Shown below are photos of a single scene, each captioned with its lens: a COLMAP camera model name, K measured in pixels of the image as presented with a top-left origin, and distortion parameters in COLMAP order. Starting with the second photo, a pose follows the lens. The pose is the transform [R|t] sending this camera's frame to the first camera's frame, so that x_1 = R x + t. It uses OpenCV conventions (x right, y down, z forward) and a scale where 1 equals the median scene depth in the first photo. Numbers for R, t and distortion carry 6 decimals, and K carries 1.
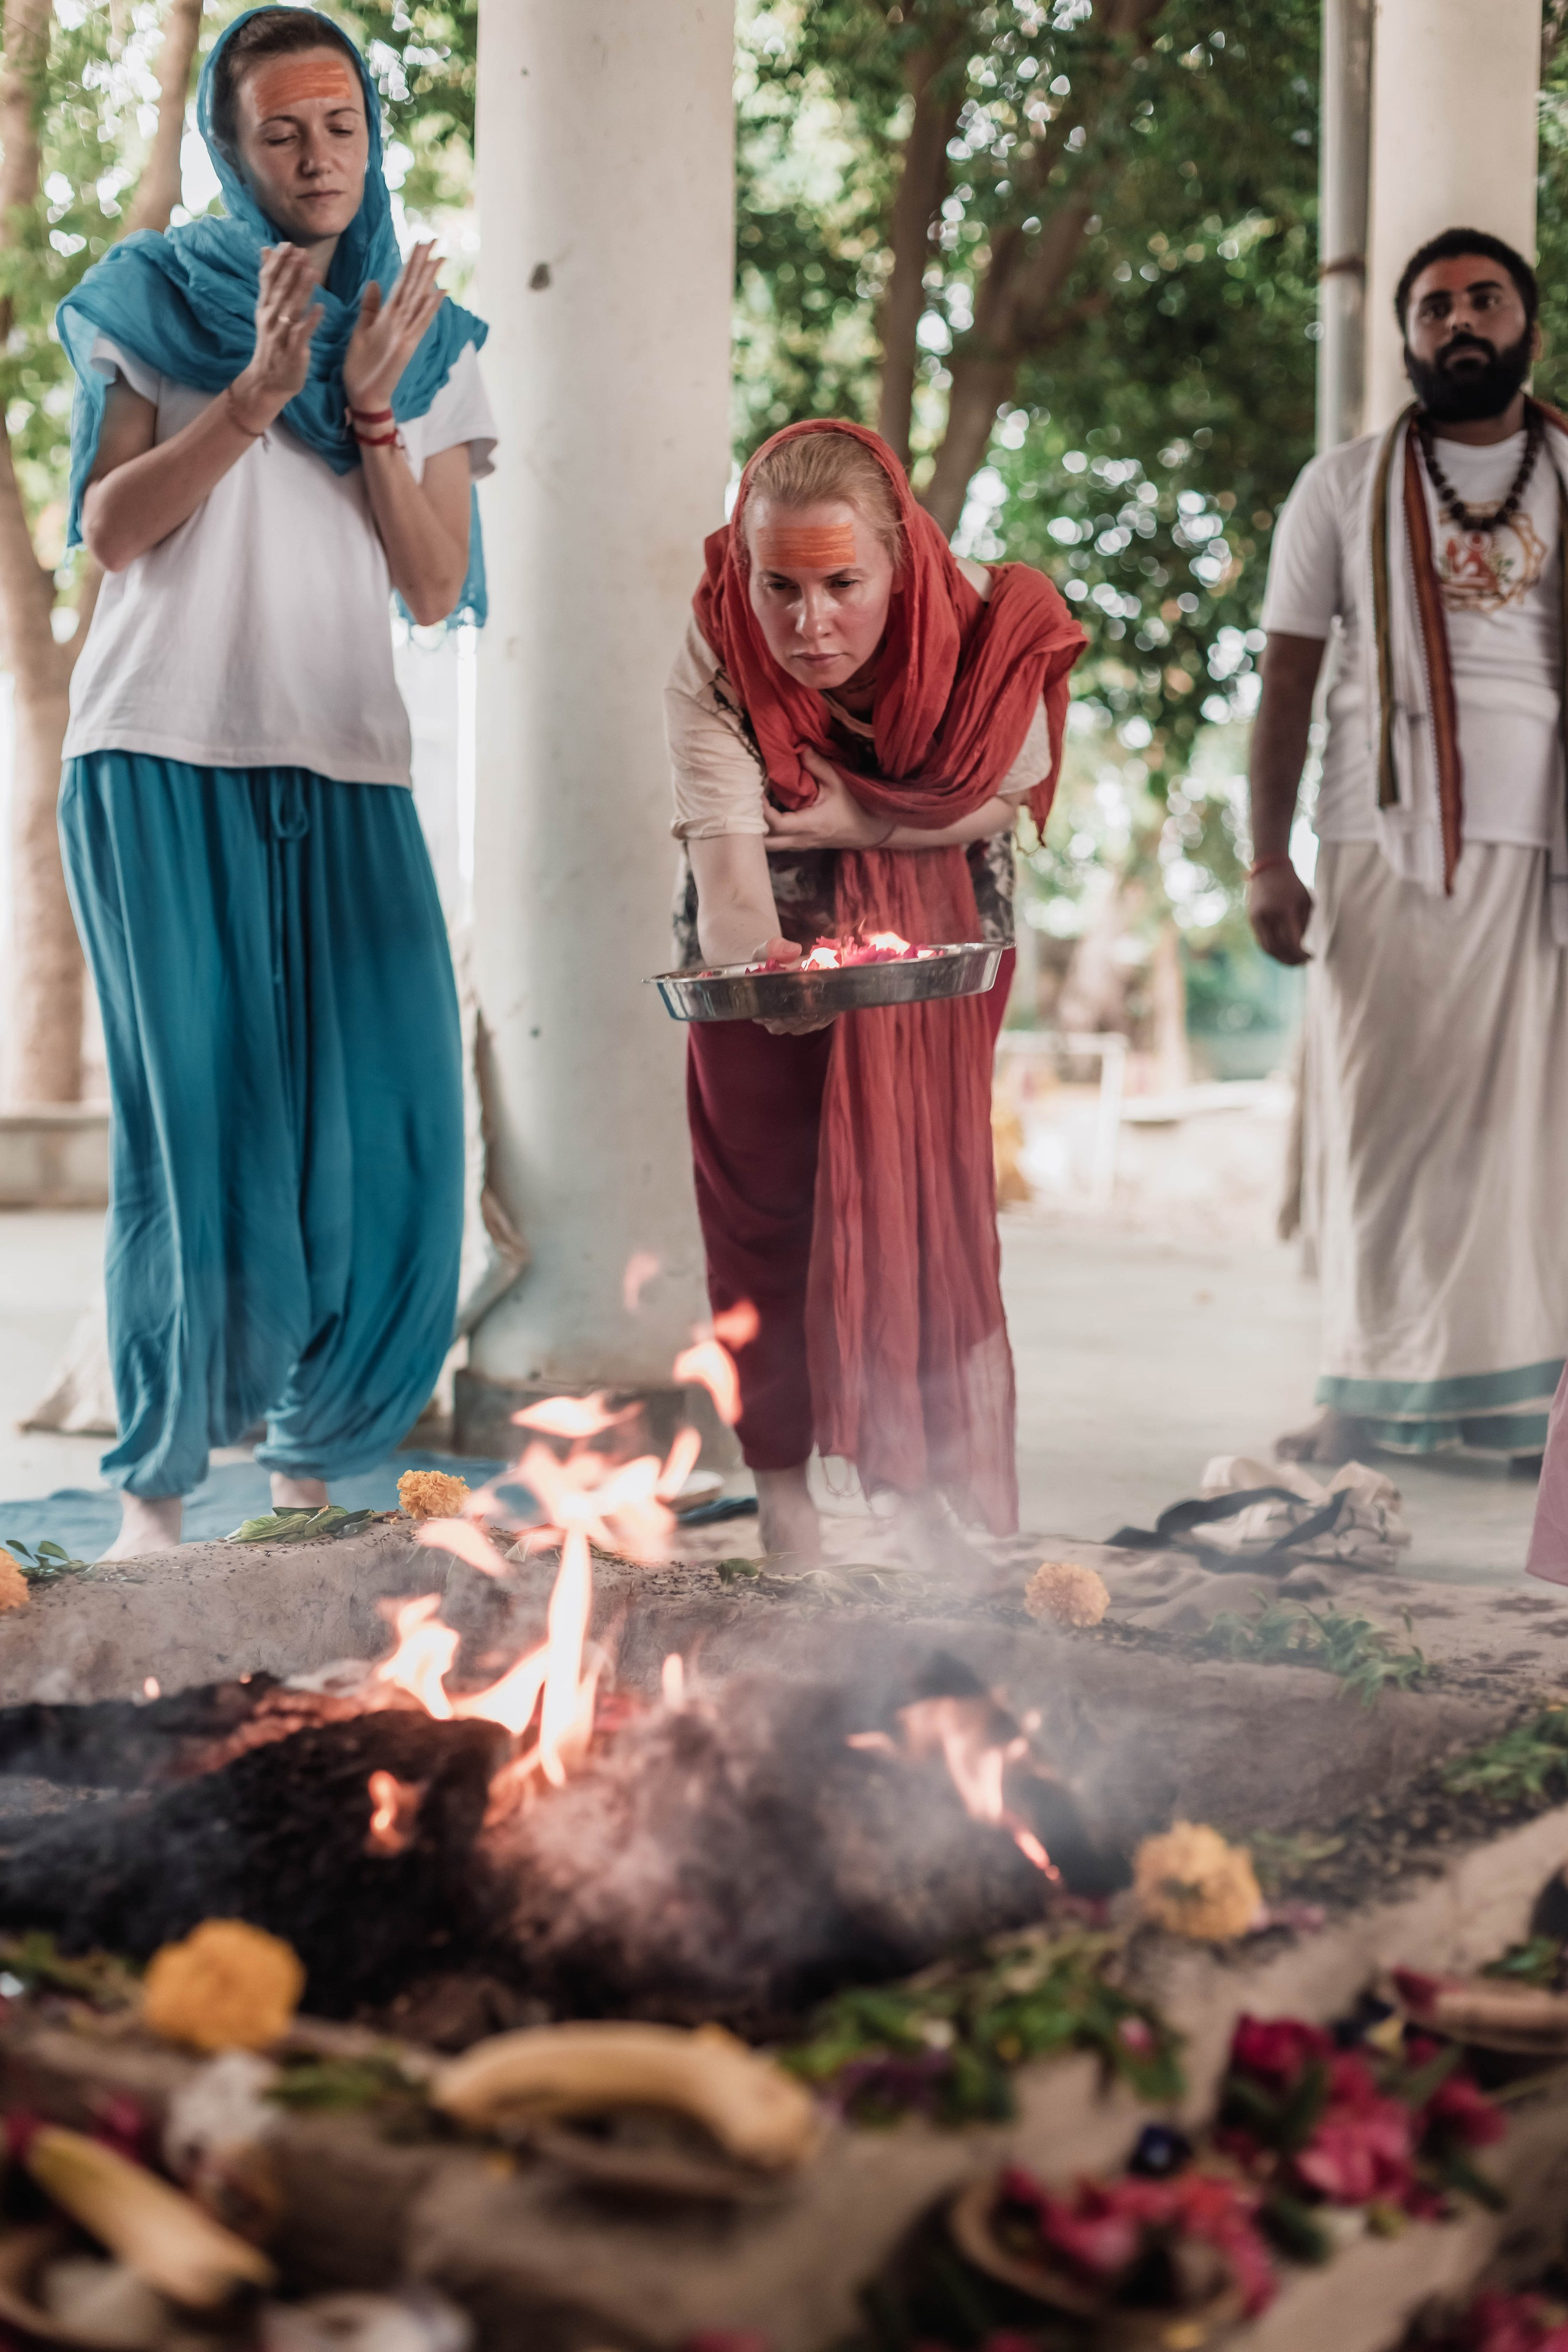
lens RADIAL K [[3371.4, 0, 790.8], [0, 3371.4, 1186.4], [0, 0, 1]] dist [-0.009707, 0.000000]
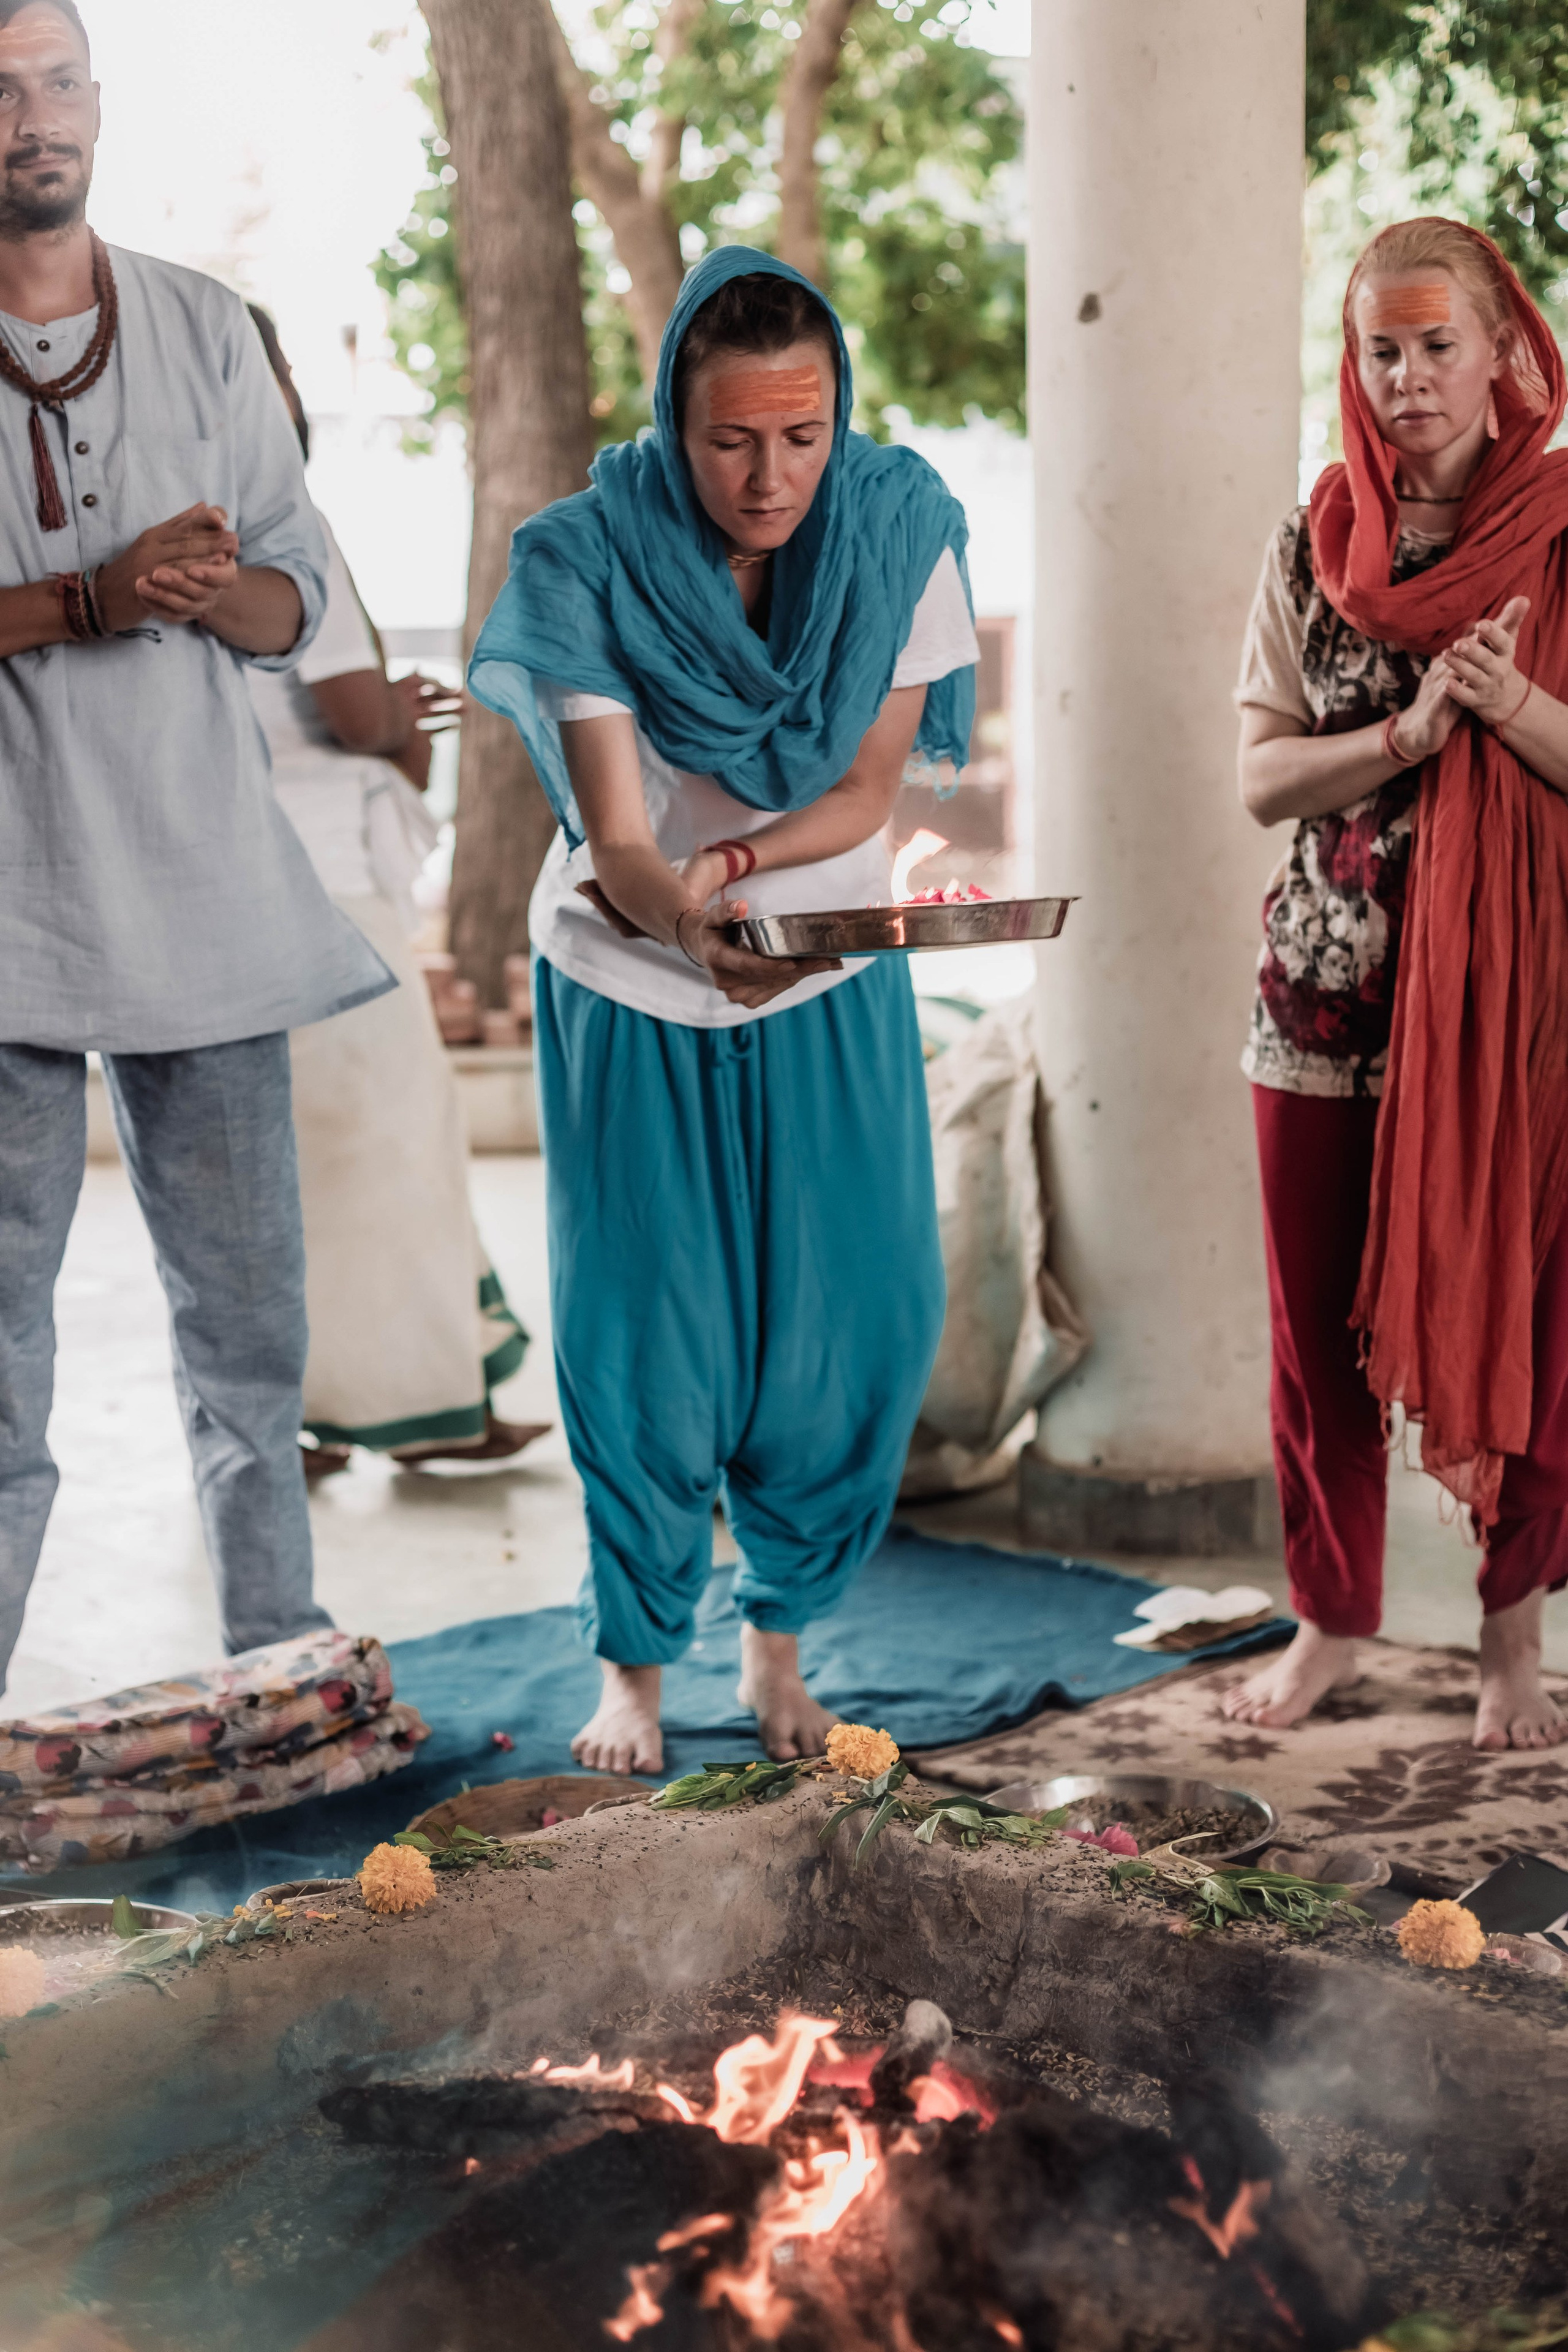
lens RADIAL K [[3725.6, 0, 785.6], [0, 3725.6, 1189.8], [0, 0, 1]] dist [0.027631, 0.000000]
pose [[0.977090, -0.000618, -0.212828, 0.127897], [0.011887, 0.998593, 0.051672, -0.156332], [0.212496, -0.053019, 0.975722, -0.097585]]
